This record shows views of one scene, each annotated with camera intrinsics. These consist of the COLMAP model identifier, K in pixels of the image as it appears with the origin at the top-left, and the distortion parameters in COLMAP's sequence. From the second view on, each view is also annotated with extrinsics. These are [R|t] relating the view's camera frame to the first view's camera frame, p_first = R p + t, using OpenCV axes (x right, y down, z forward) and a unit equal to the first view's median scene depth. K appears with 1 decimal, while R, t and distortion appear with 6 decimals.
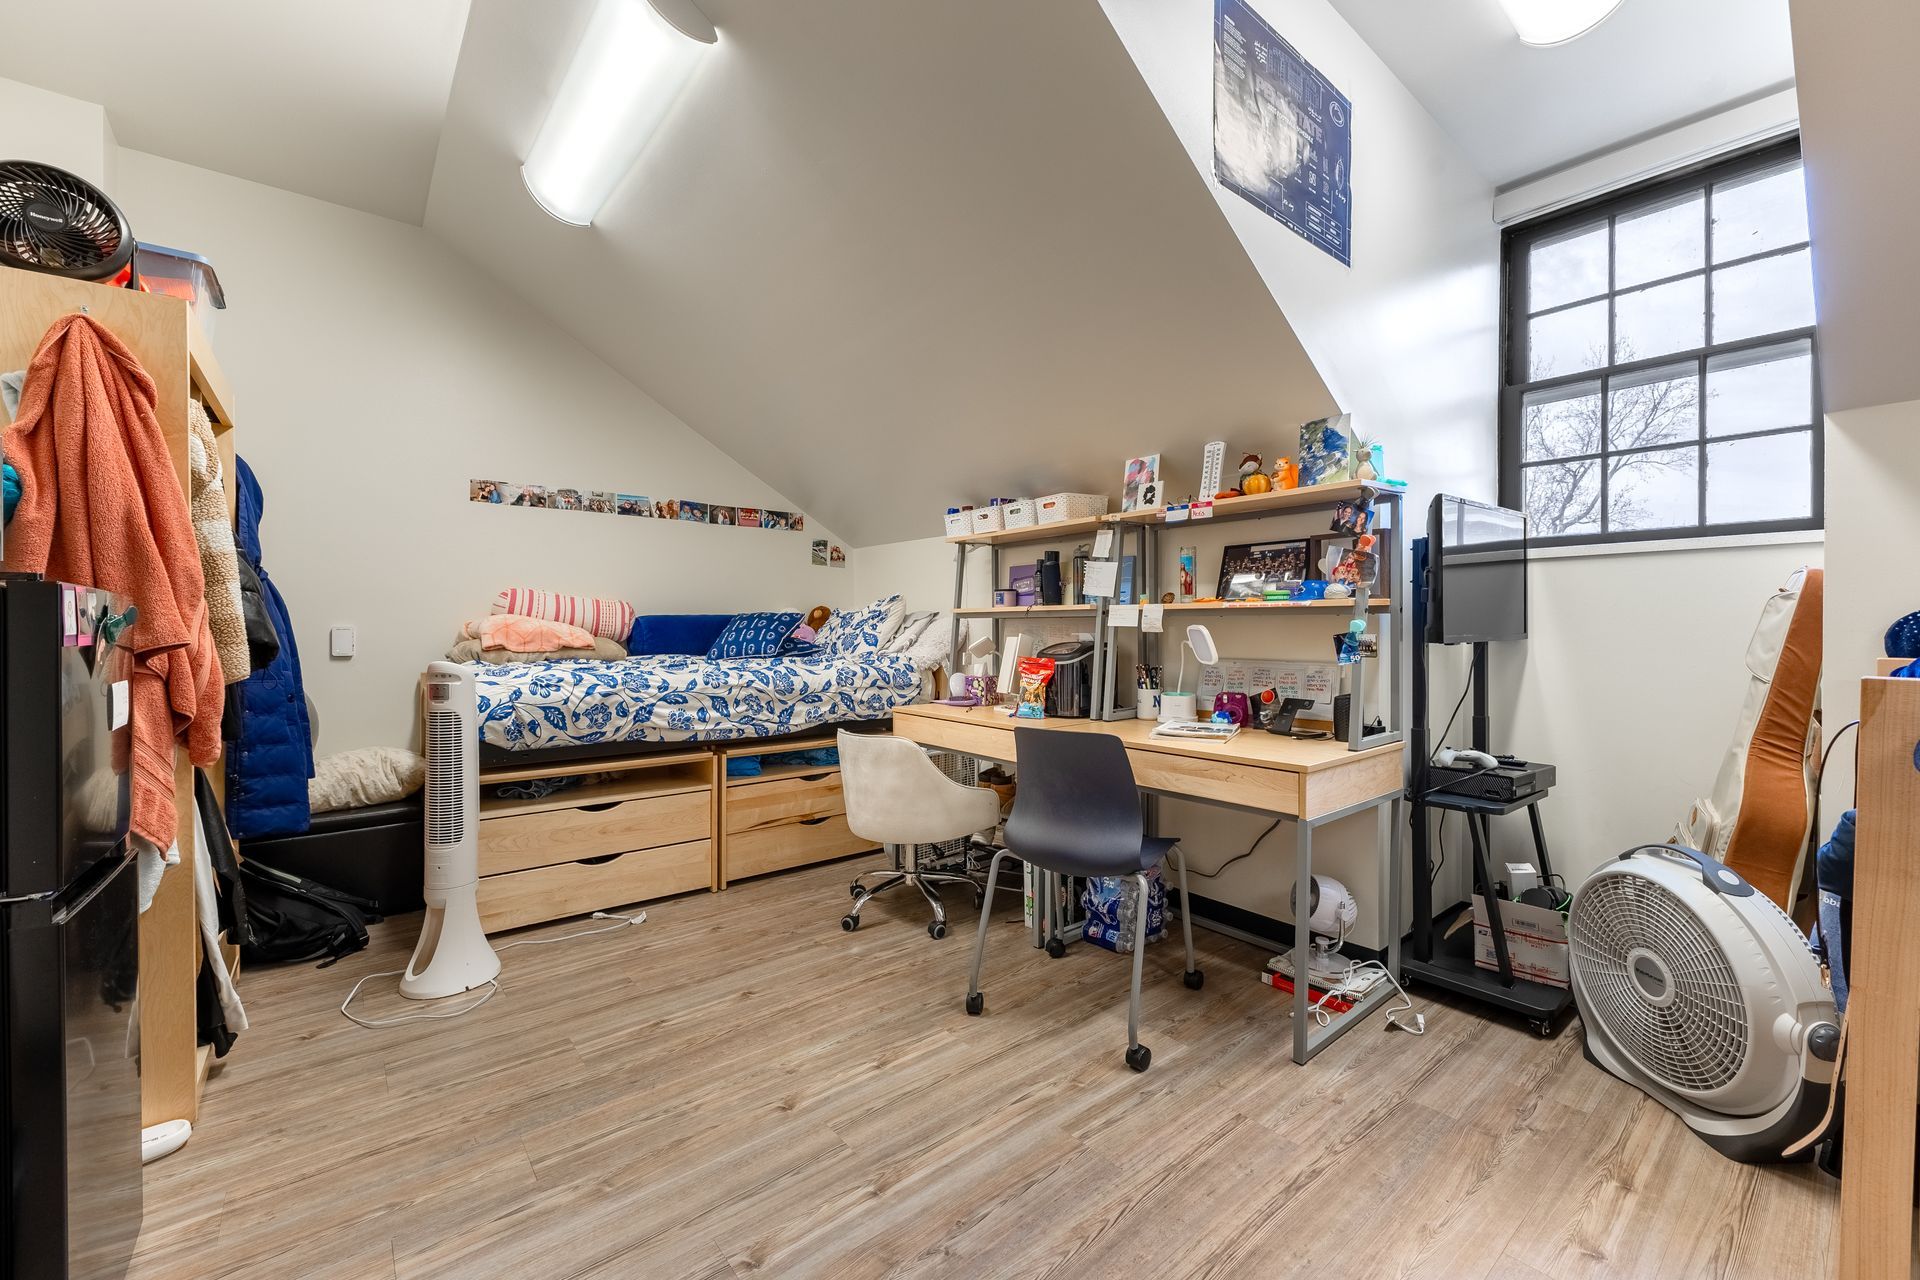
lens RADIAL K [[770.5, 0, 959.7], [0, 770.5, 633.8], [0, 0, 1]] dist [0.010358, -0.003771]
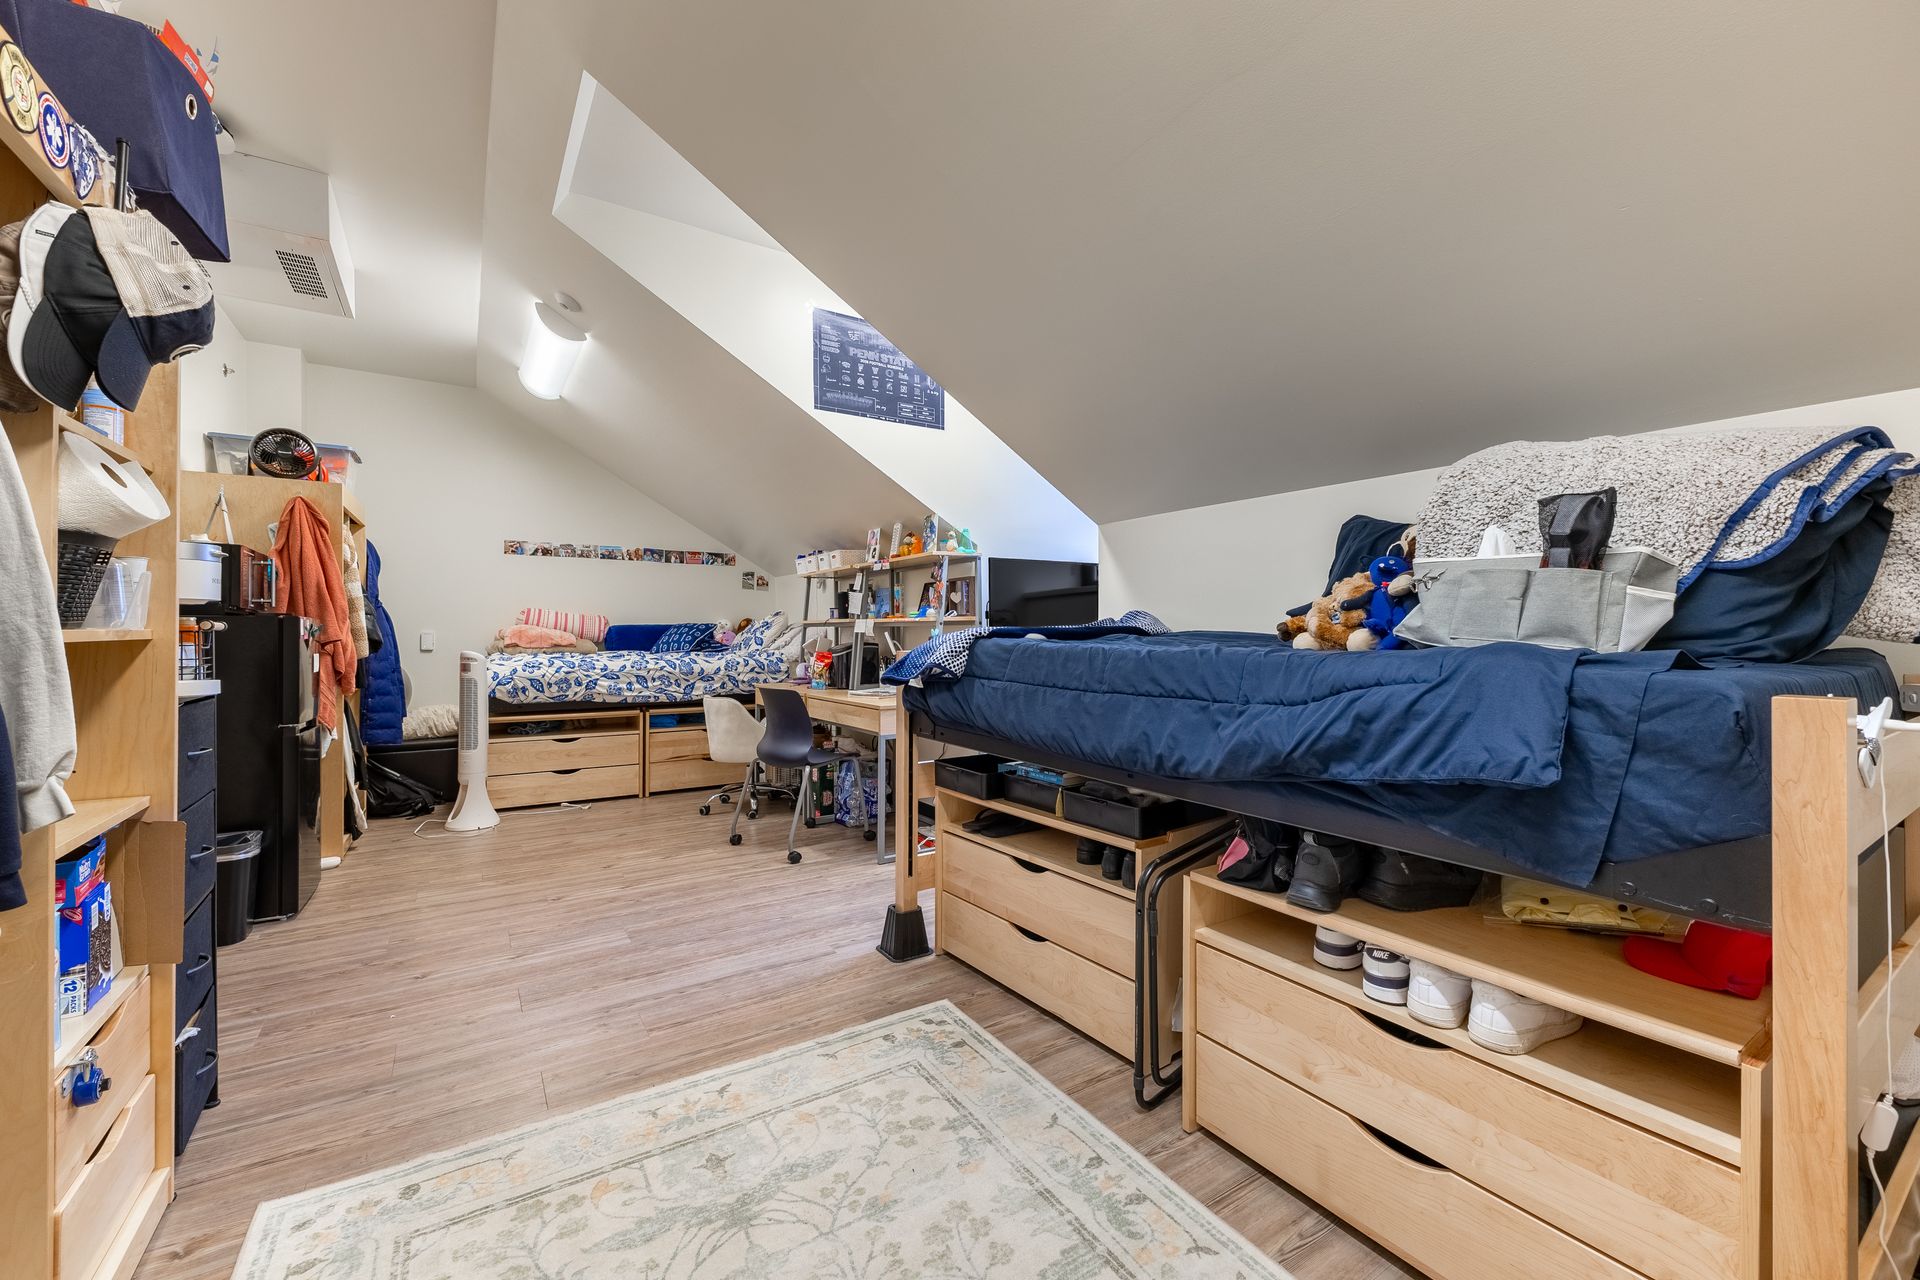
lens RADIAL K [[770.5, 0, 973.6], [0, 770.5, 635.6], [0, 0, 1]] dist [0.010358, -0.003771]
pose [[0.994869, 0.001226, -0.101161, 0.668381], [-0.001801, 0.999983, -0.005592, 0.006449], [0.101153, 0.005745, 0.994854, -0.663962]]
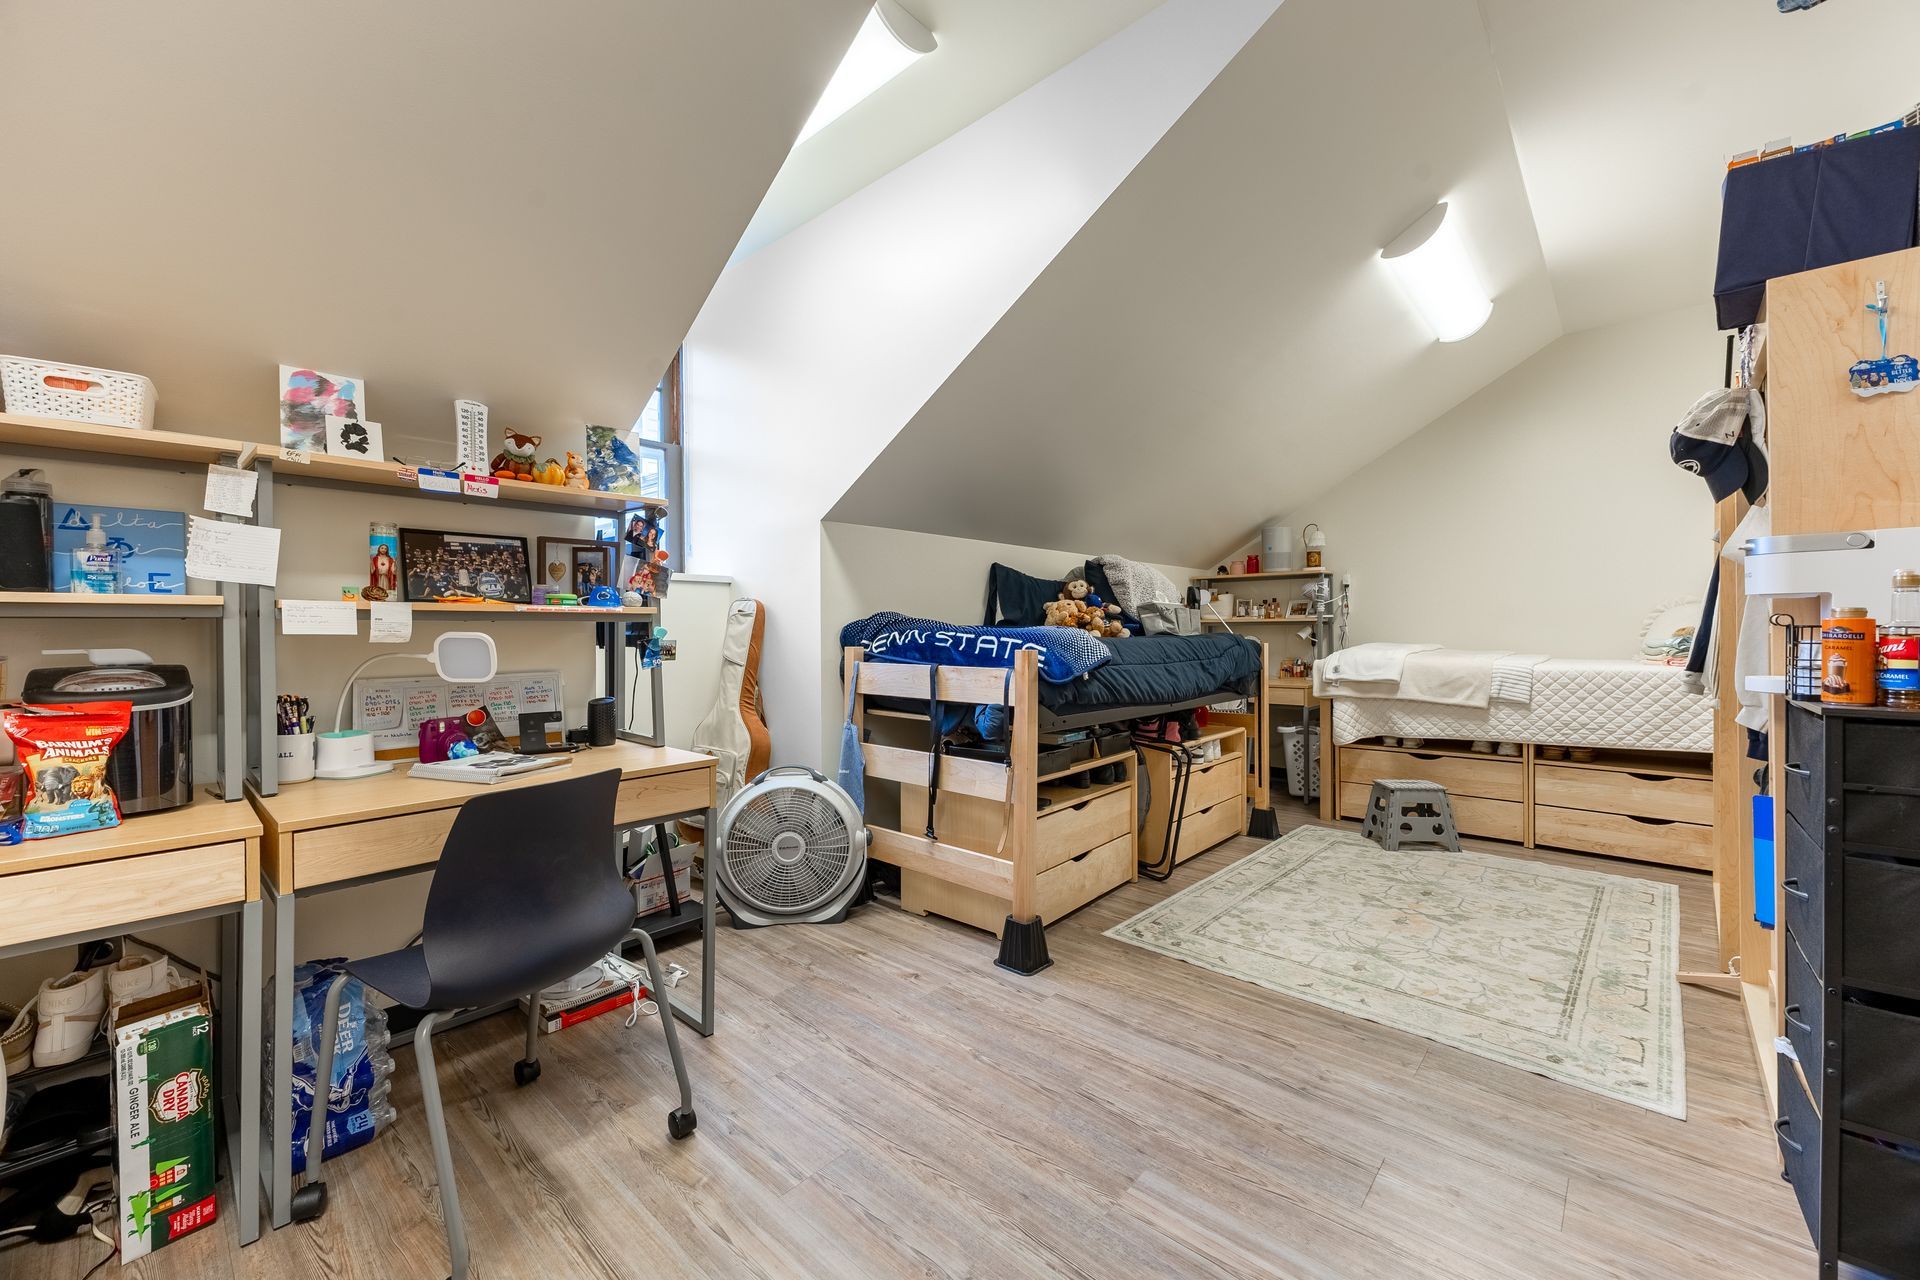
lens RADIAL K [[770.5, 0, 959.5], [0, 770.5, 636.9], [0, 0, 1]] dist [0.010358, -0.003771]
pose [[-0.157042, -0.007145, 0.987566, -0.529832], [0.015152, 0.999839, 0.009643, -0.006834], [-0.987476, 0.016478, -0.156908, 0.631302]]
